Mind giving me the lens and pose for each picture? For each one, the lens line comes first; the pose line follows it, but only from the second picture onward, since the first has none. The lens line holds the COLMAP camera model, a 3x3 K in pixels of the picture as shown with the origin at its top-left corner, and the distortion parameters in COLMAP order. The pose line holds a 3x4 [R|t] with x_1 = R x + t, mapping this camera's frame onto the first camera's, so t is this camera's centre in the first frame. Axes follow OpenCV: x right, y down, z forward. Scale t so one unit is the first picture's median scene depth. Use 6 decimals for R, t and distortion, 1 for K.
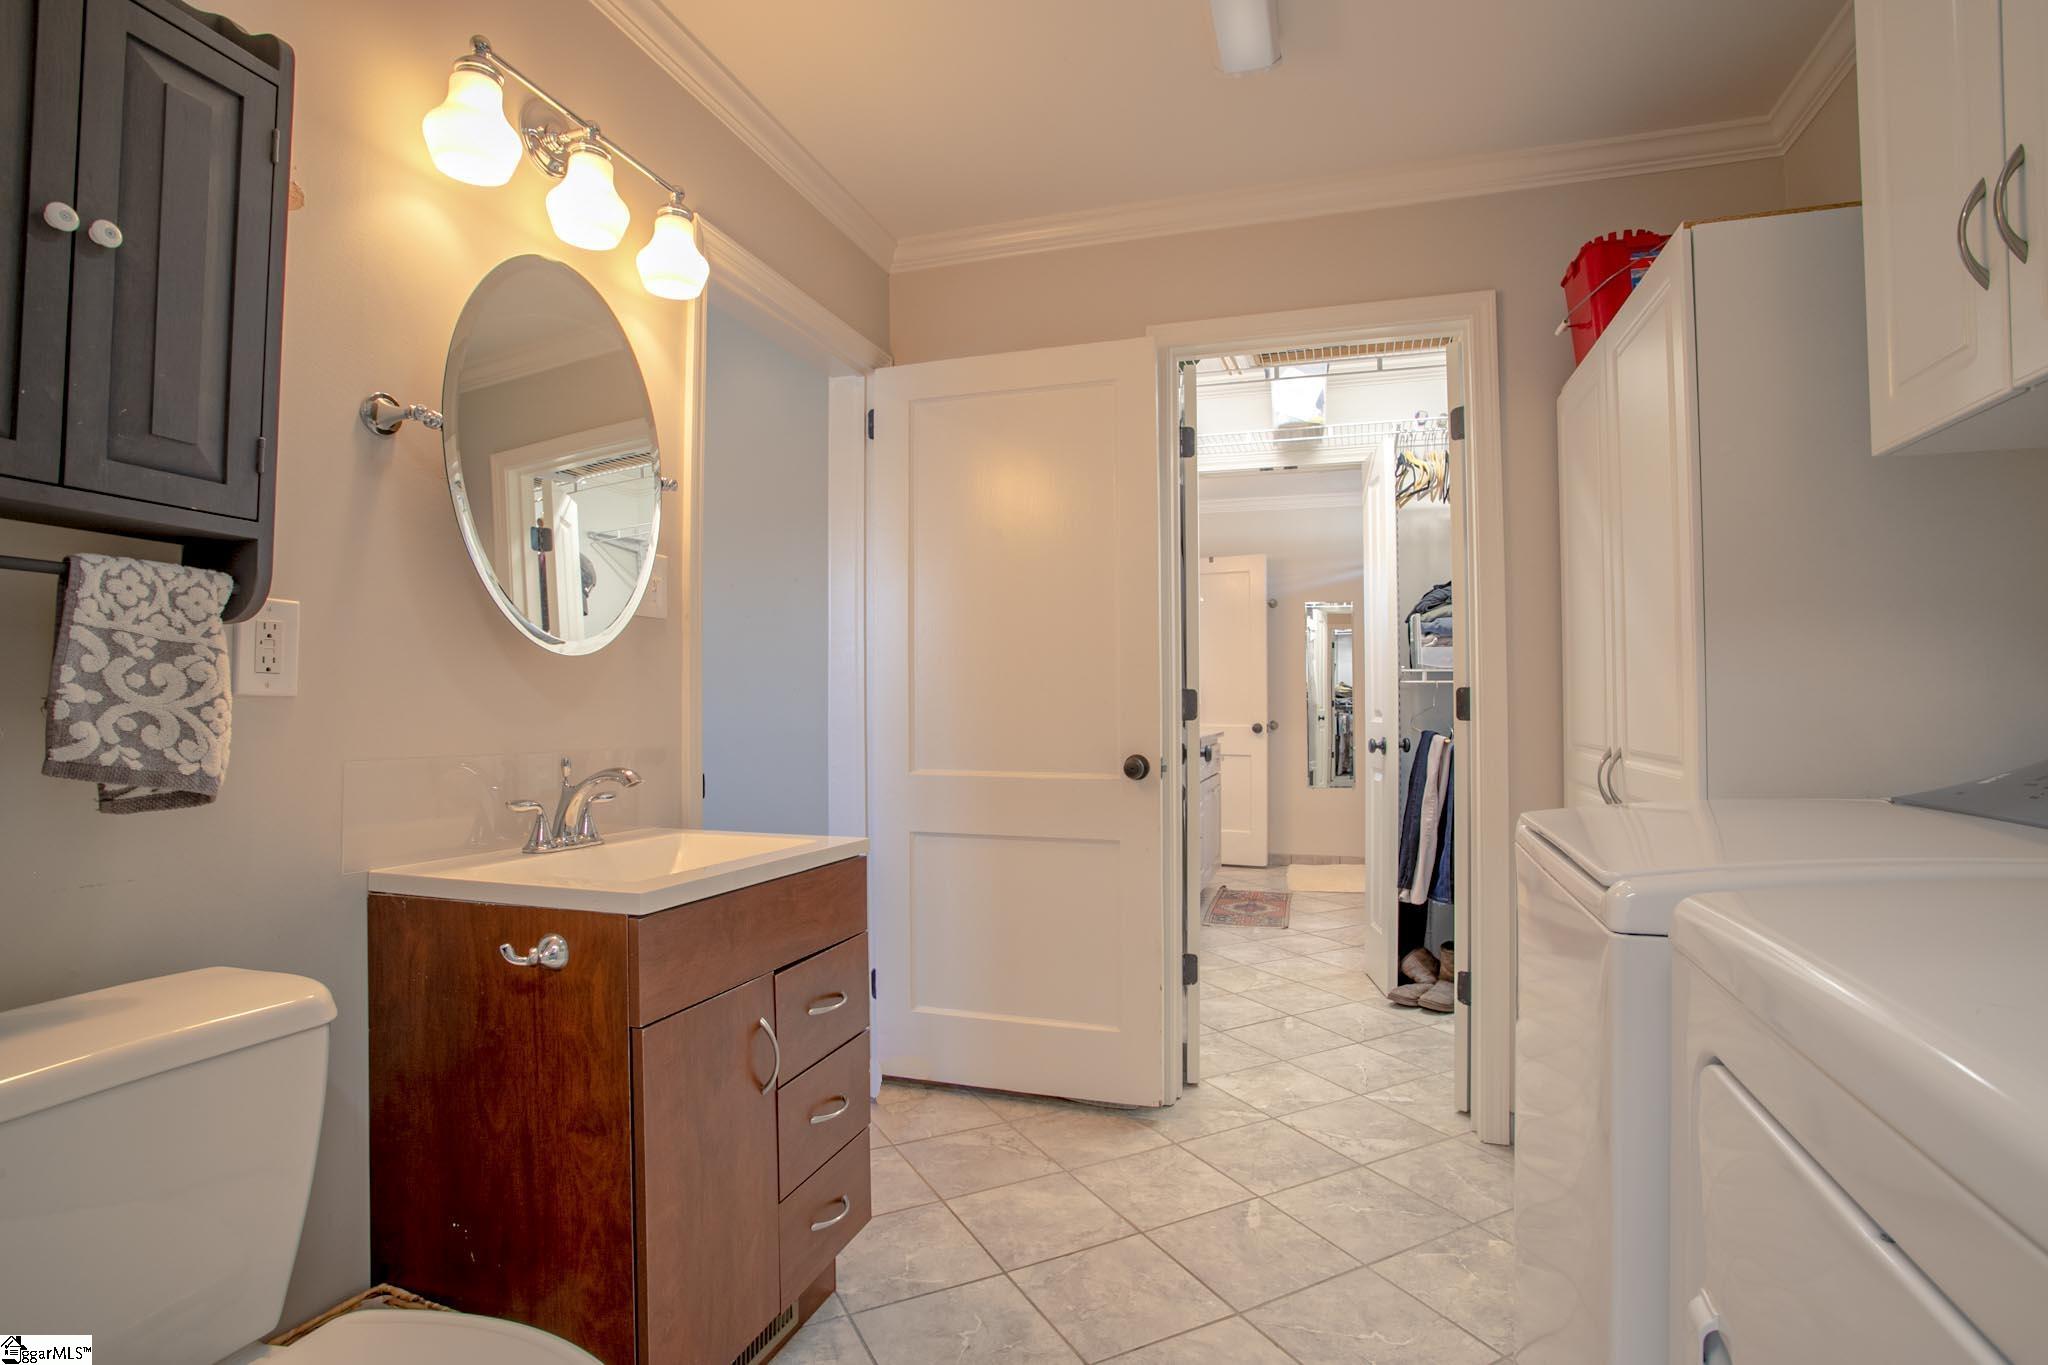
lens RADIAL K [[997.8, 0, 1035.5], [0, 997.8, 676.9], [0, 0, 1]] dist [-0.024419, 0.002142]
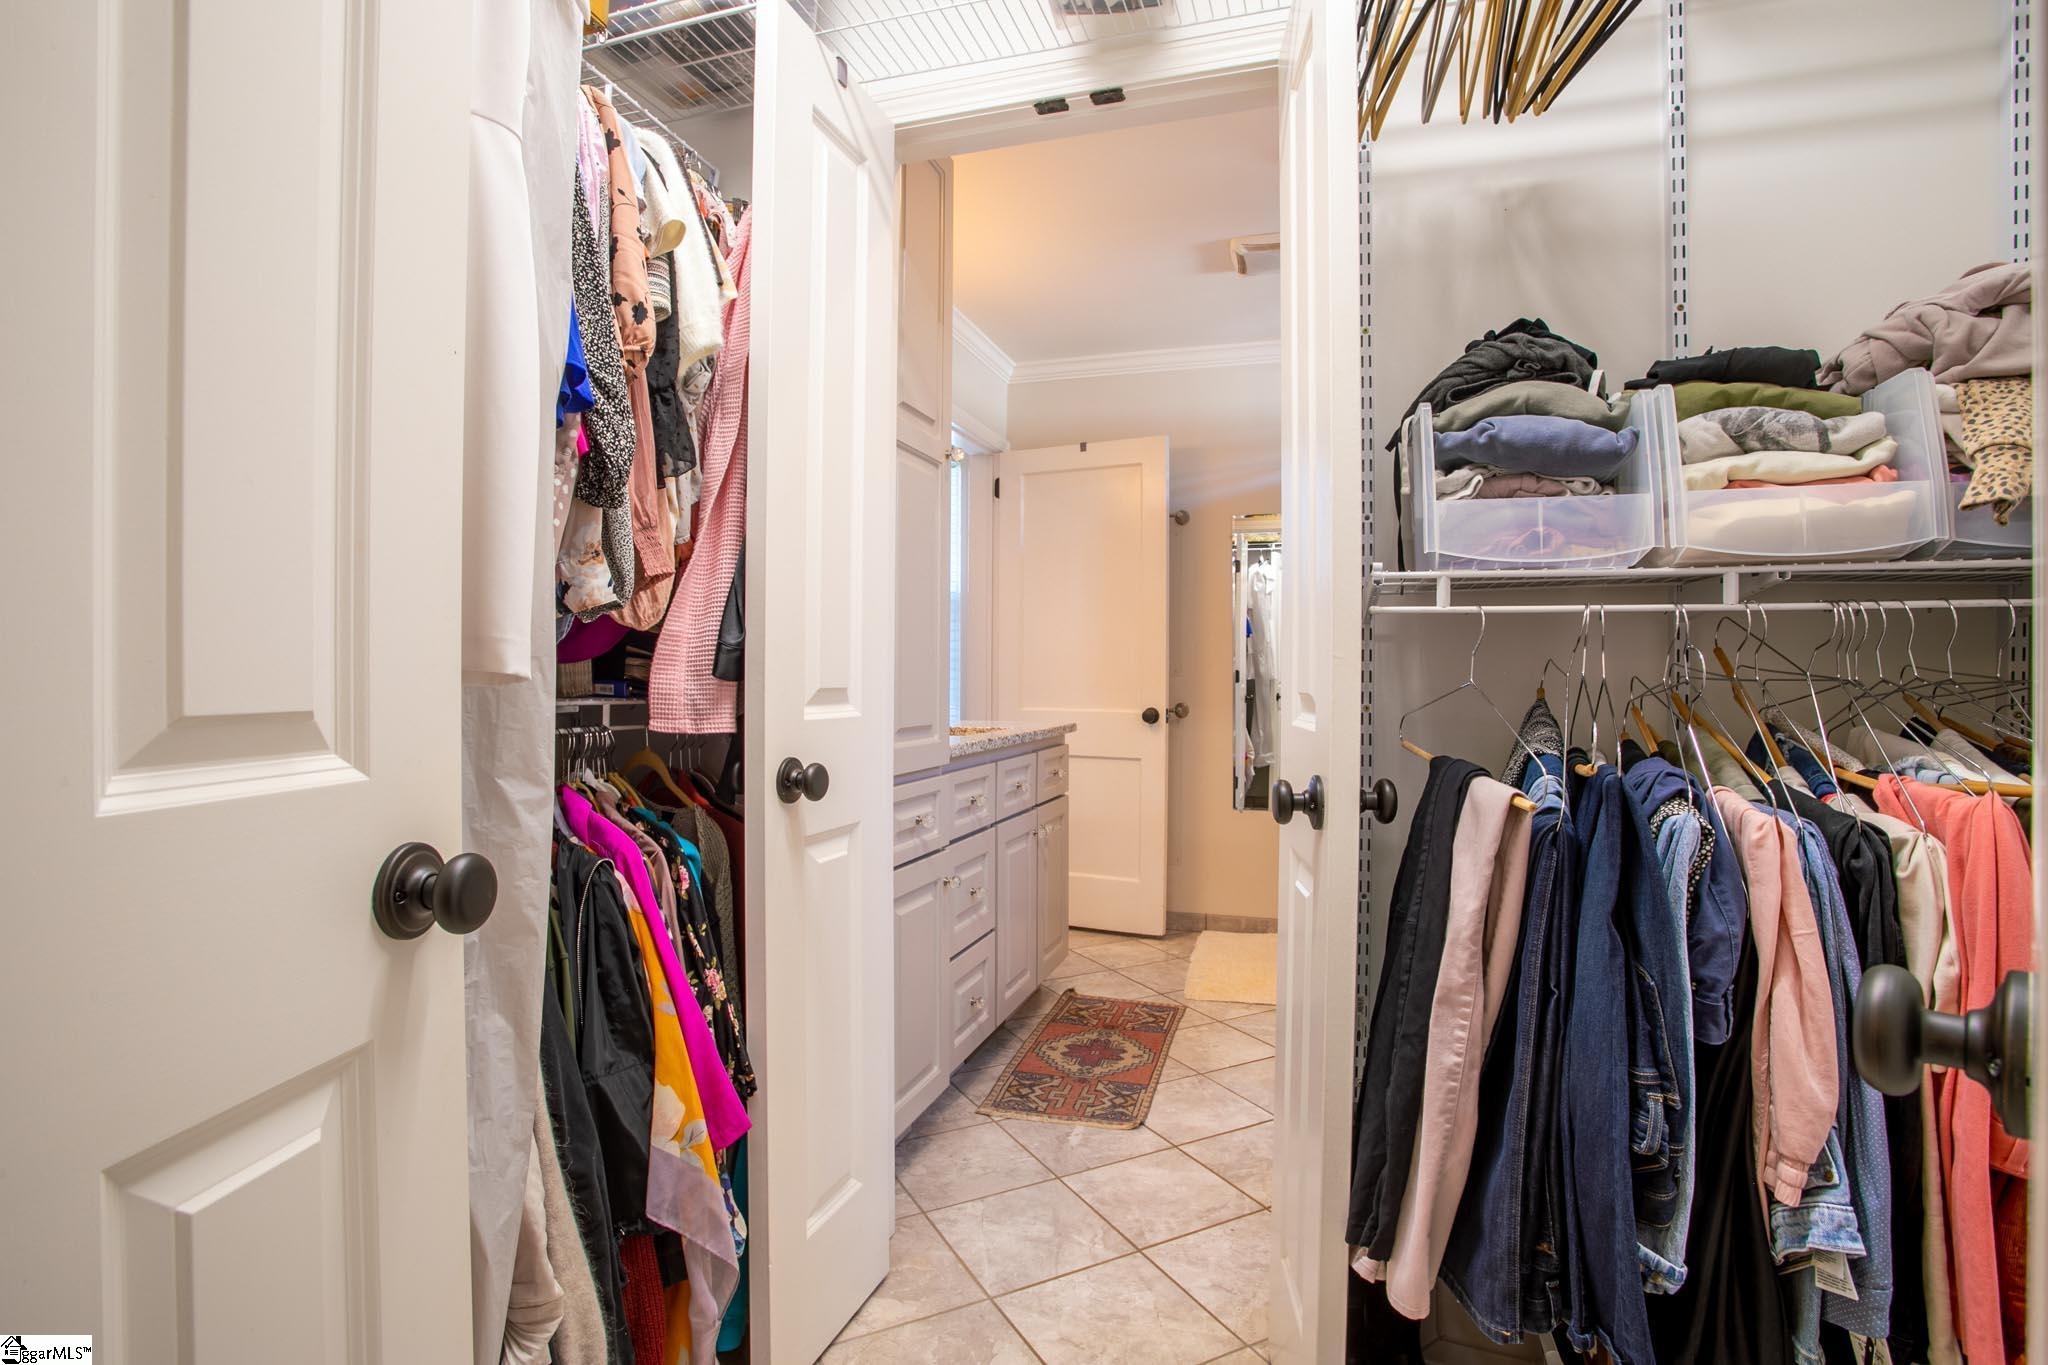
lens RADIAL K [[997.8, 0, 1015.2], [0, 997.8, 673.8], [0, 0, 1]] dist [-0.024419, 0.002142]
pose [[0.999953, 0.007857, -0.005645, 0.249910], [-0.007719, 0.999678, 0.024175, 0.018772], [0.005833, -0.024131, 0.999692, 0.664699]]
